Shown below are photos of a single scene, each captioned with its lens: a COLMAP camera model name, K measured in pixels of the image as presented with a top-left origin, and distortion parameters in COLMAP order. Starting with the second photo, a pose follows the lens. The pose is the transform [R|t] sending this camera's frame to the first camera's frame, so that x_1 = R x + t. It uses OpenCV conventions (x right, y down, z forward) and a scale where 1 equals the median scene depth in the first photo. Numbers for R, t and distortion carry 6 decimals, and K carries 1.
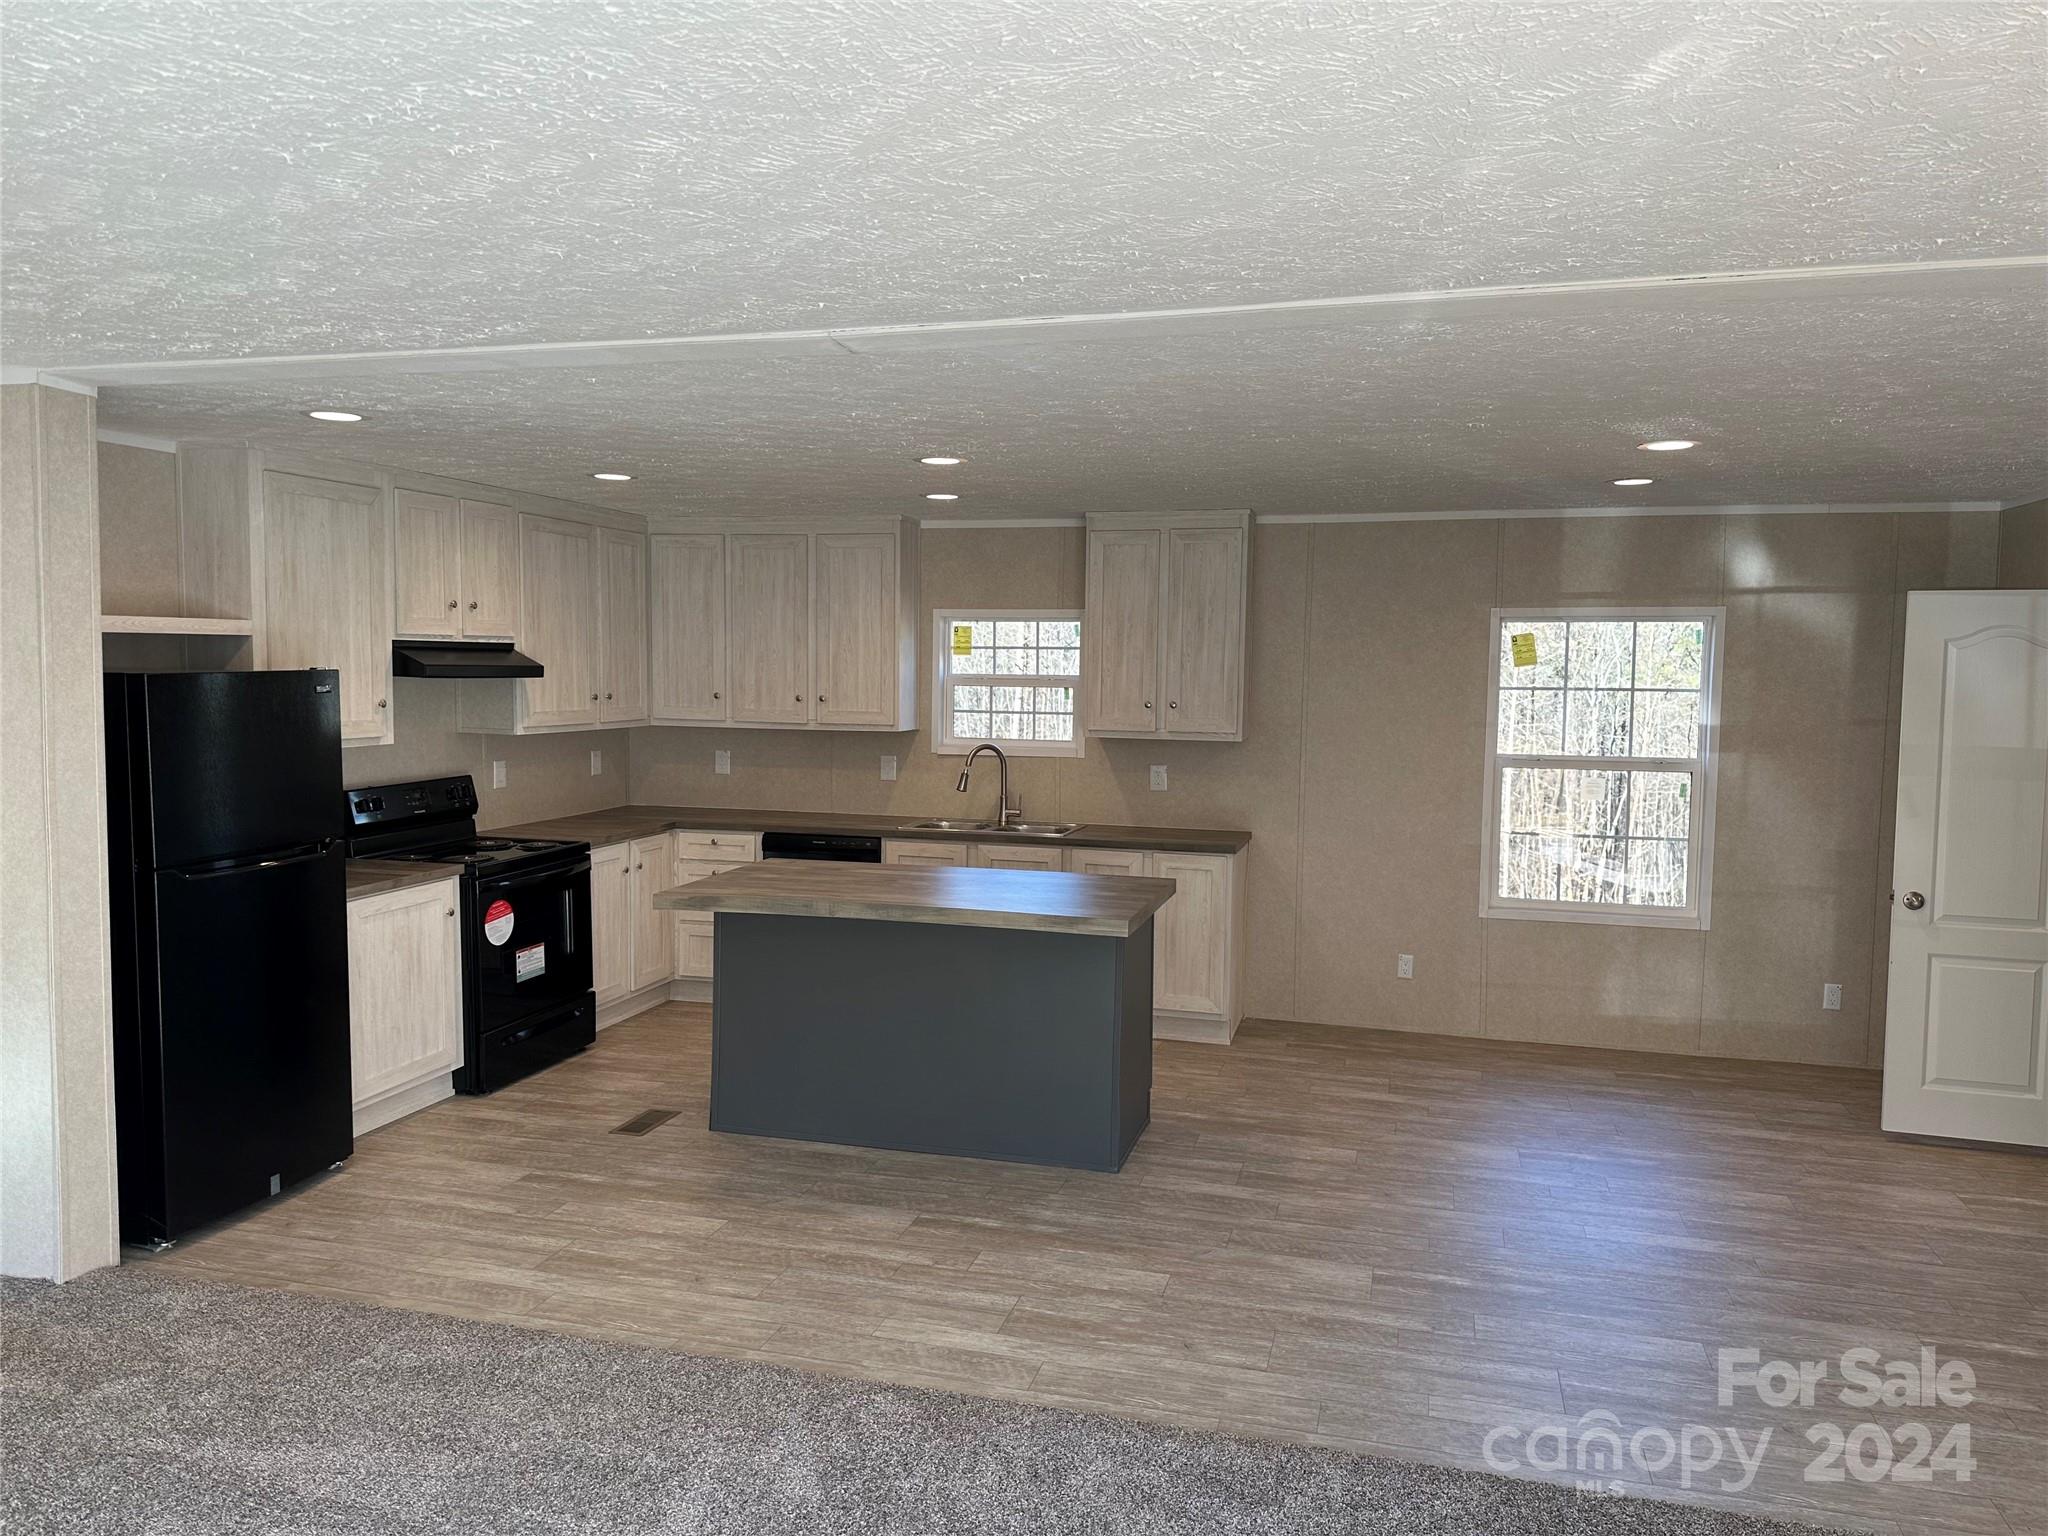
lens RADIAL K [[1442.2, 0, 1040.0], [0, 1442.2, 765.2], [0, 0, 1]] dist [0.110385, -0.191884]
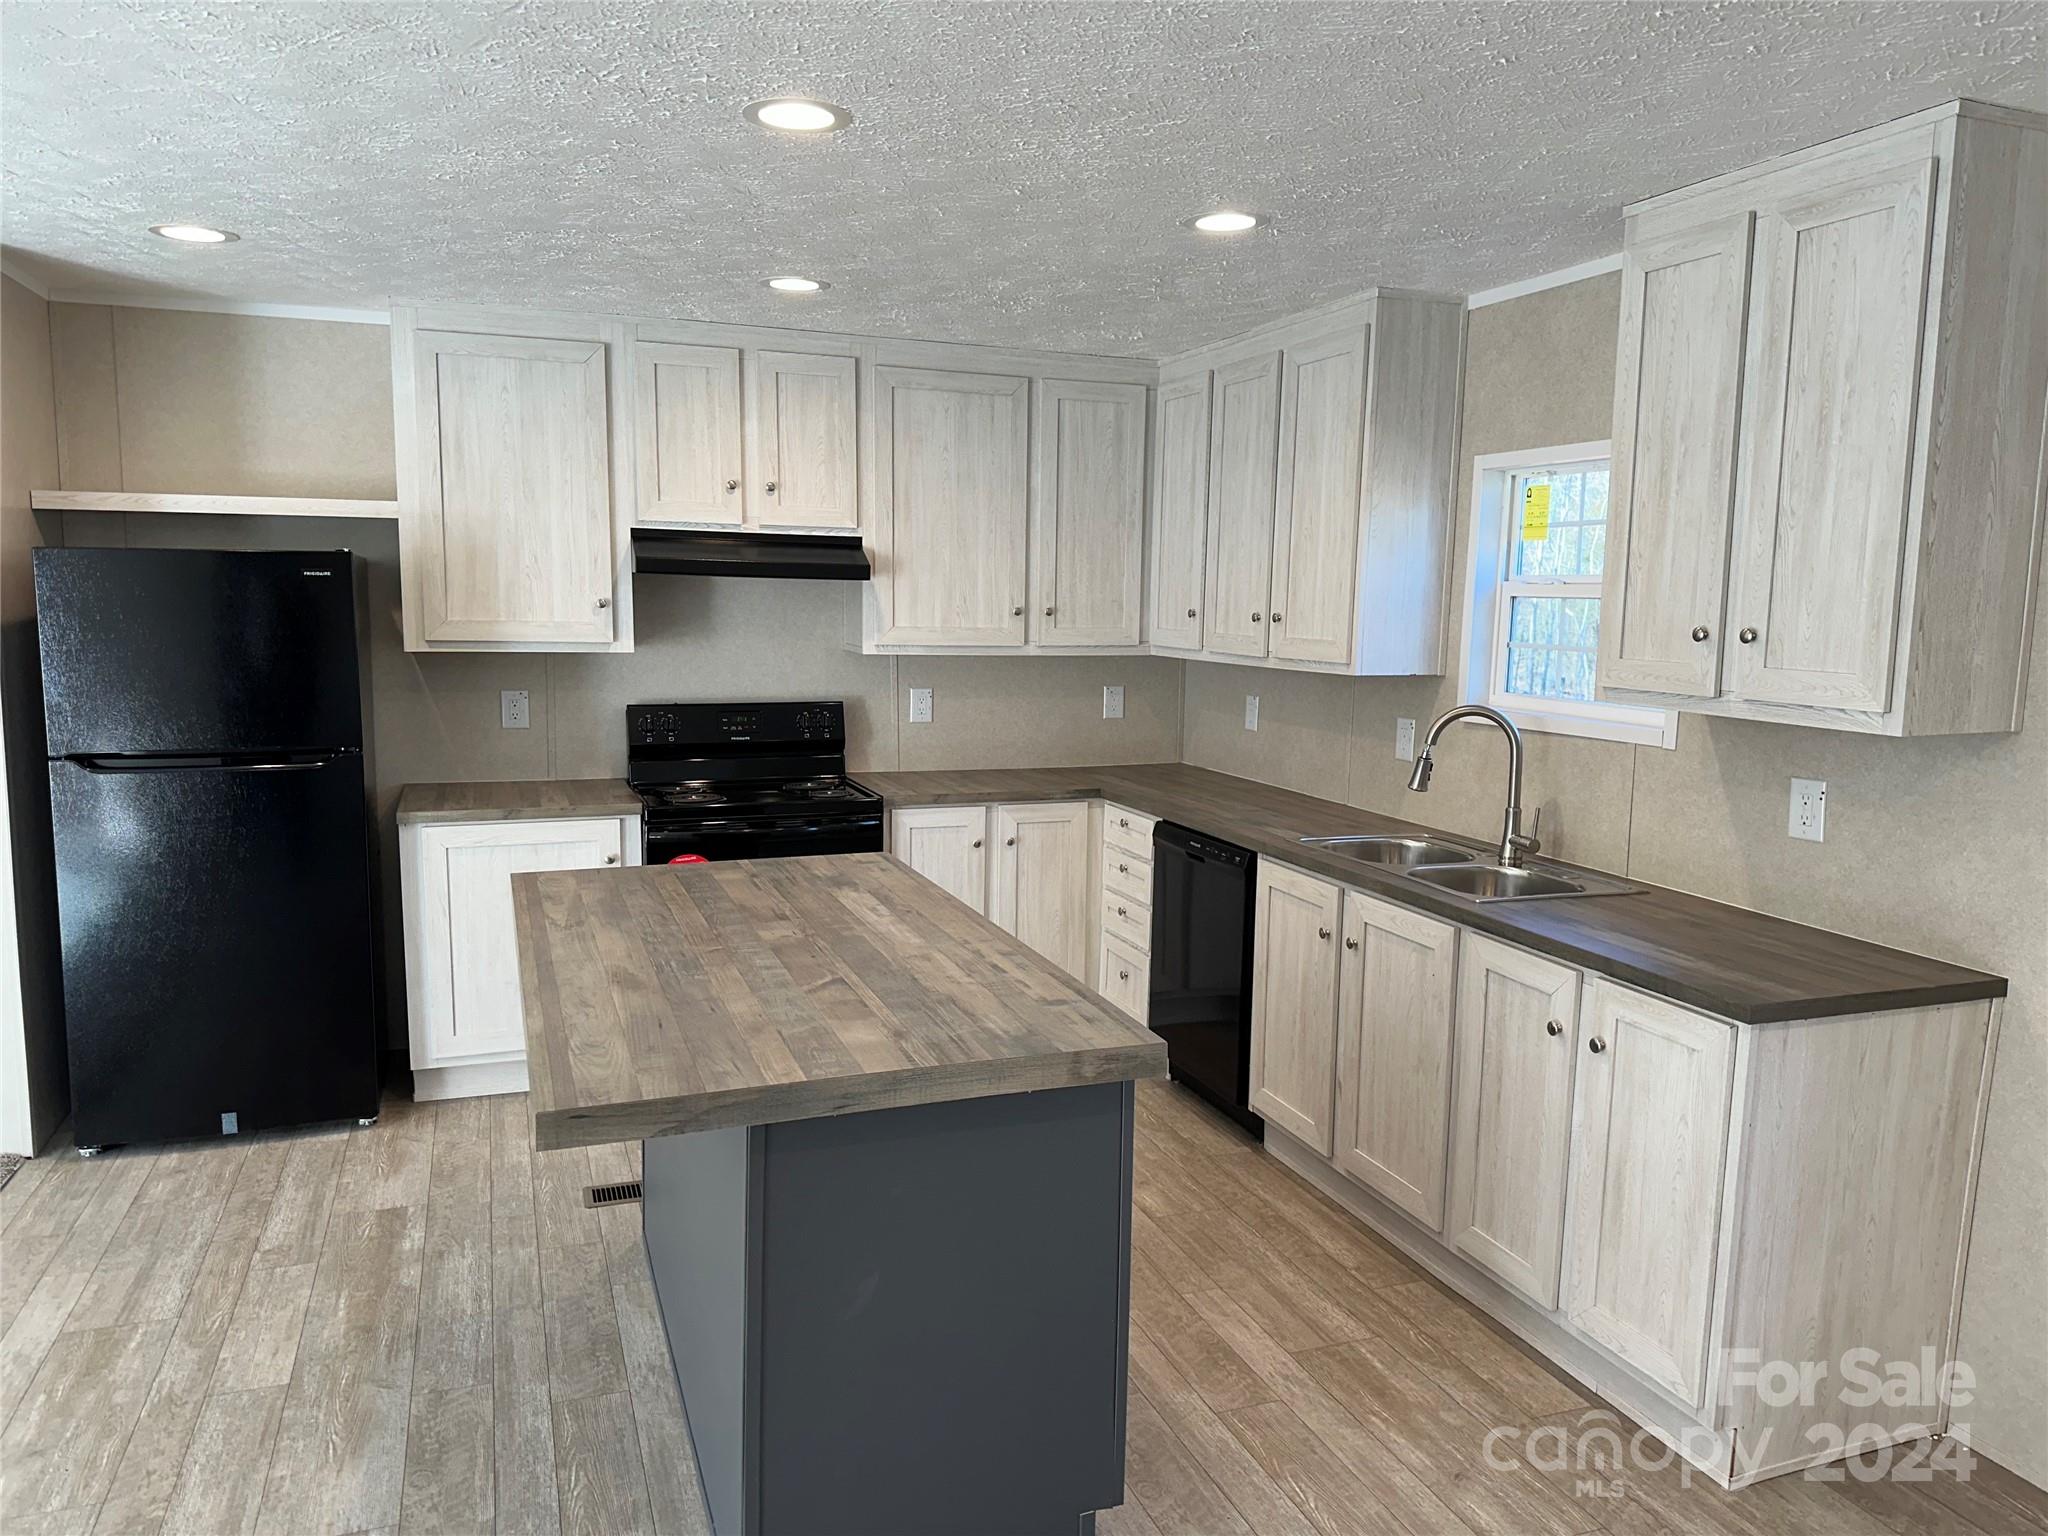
lens RADIAL K [[1436.6, 0, 1024.8], [0, 1436.6, 771.6], [0, 0, 1]] dist [0.109655, -0.187624]
pose [[0.581378, 0.099740, -0.807497, 0.348163], [-0.069349, 0.994921, 0.072961, -0.021395], [0.810672, 0.013582, 0.585342, 0.648793]]
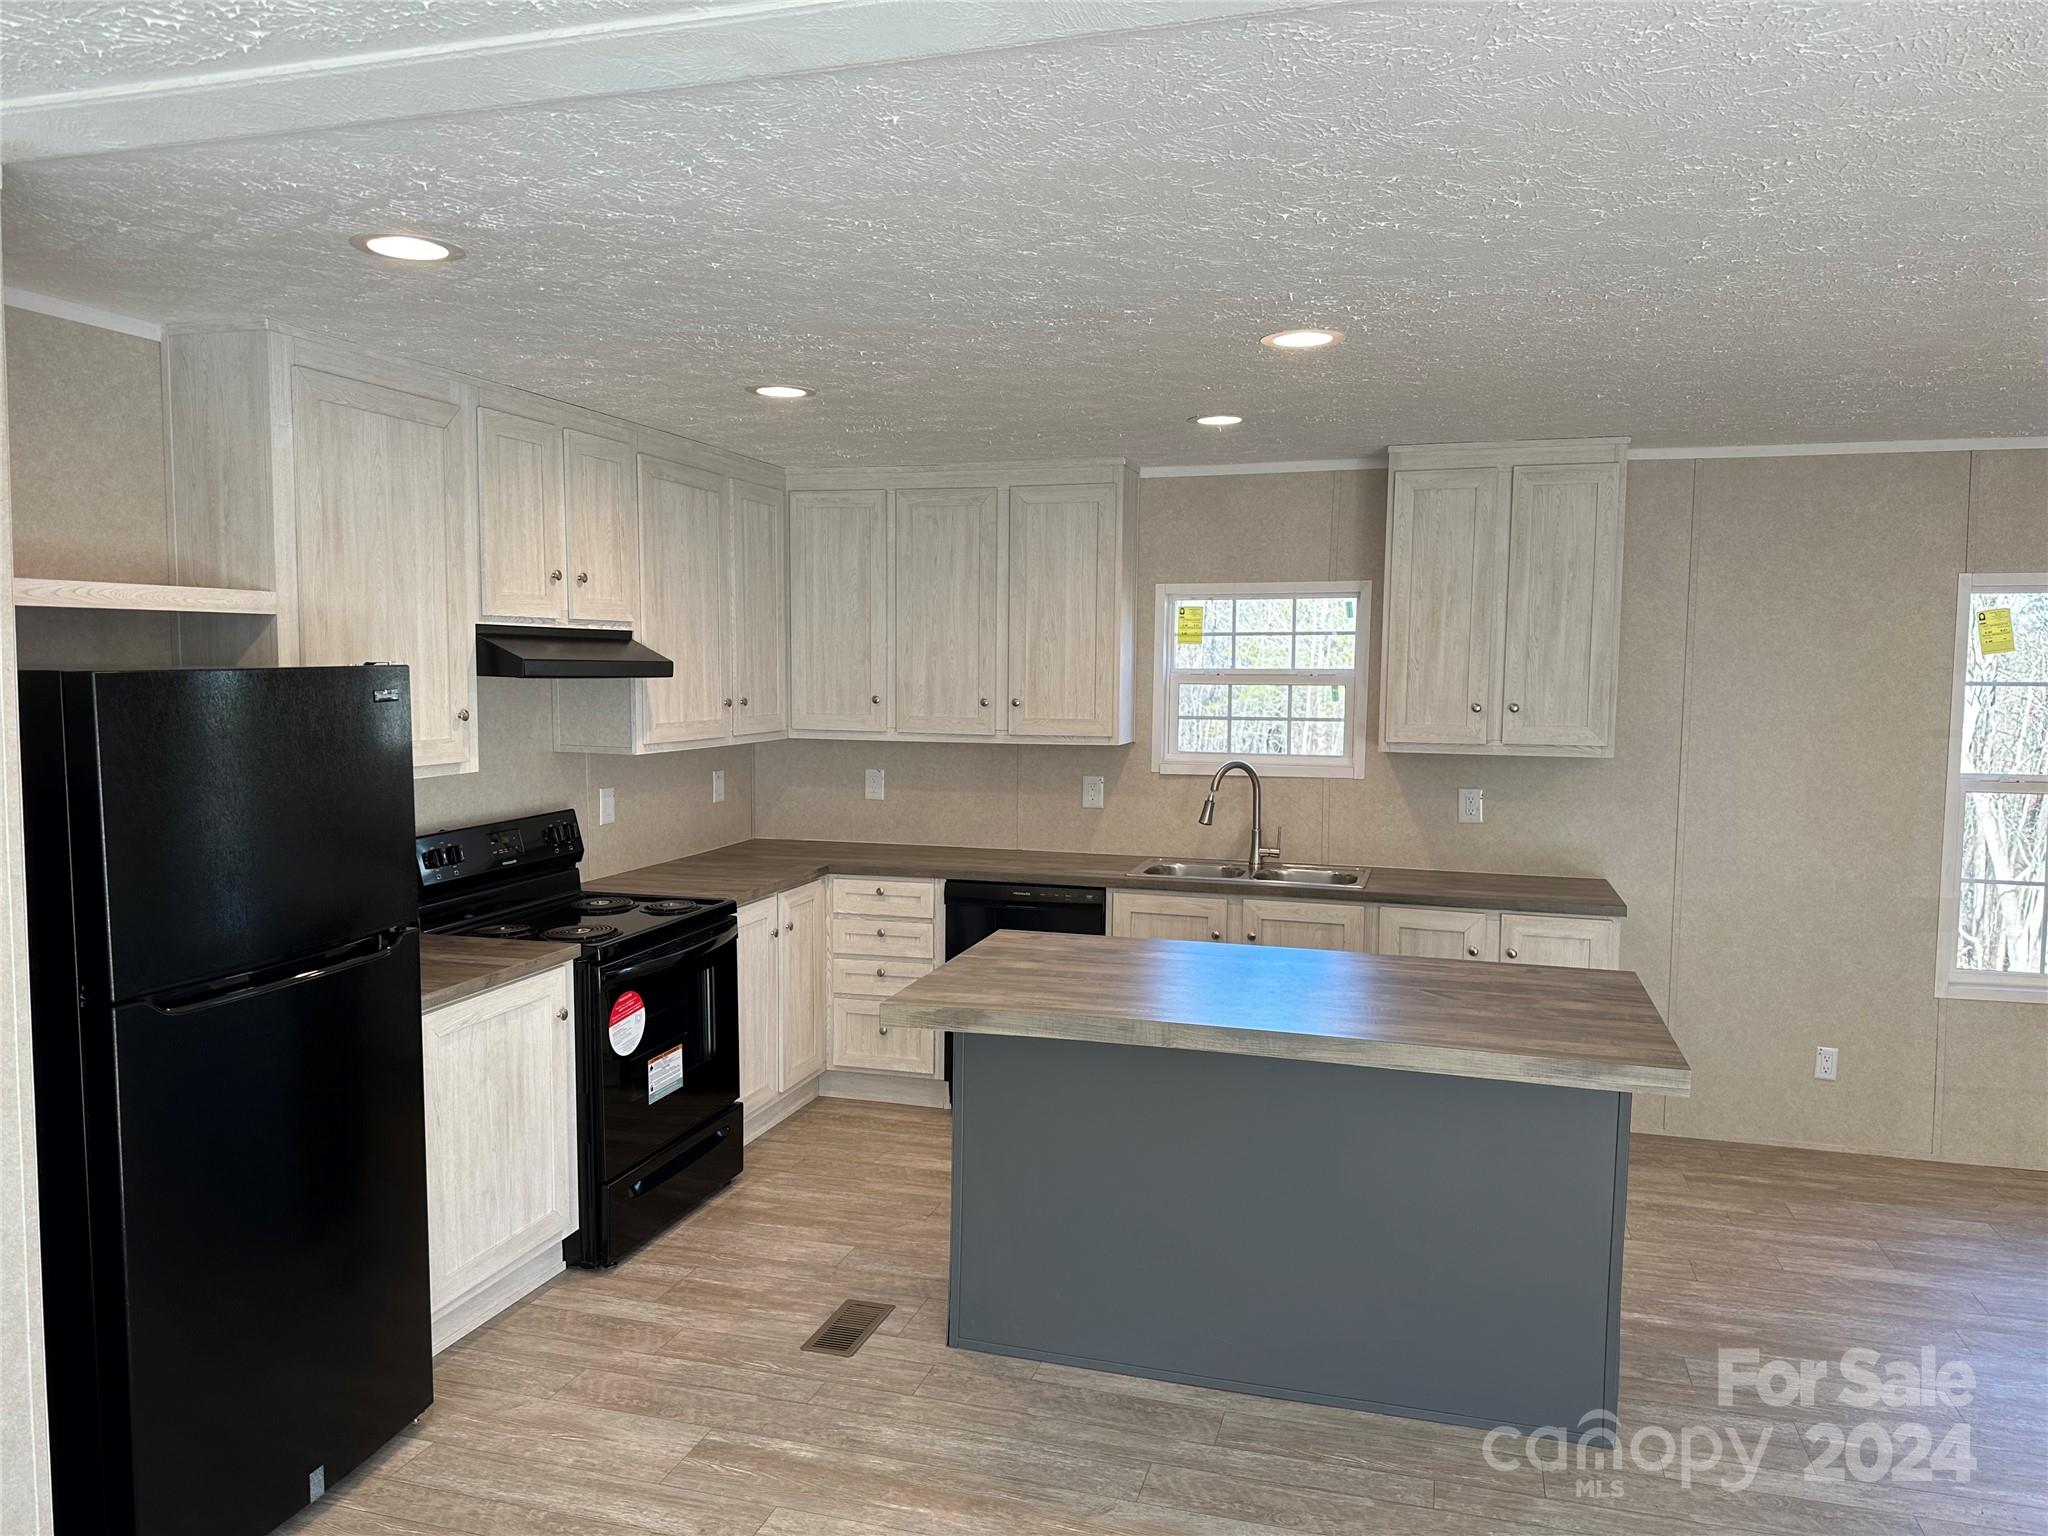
lens RADIAL K [[1436.6, 0, 1024.8], [0, 1436.6, 771.6], [0, 0, 1]] dist [0.109655, -0.187624]
pose [[0.999655, -0.003964, -0.025970, -0.150085], [0.004103, 0.999978, 0.005289, -0.016188], [0.025948, -0.005394, 0.999649, 0.286463]]
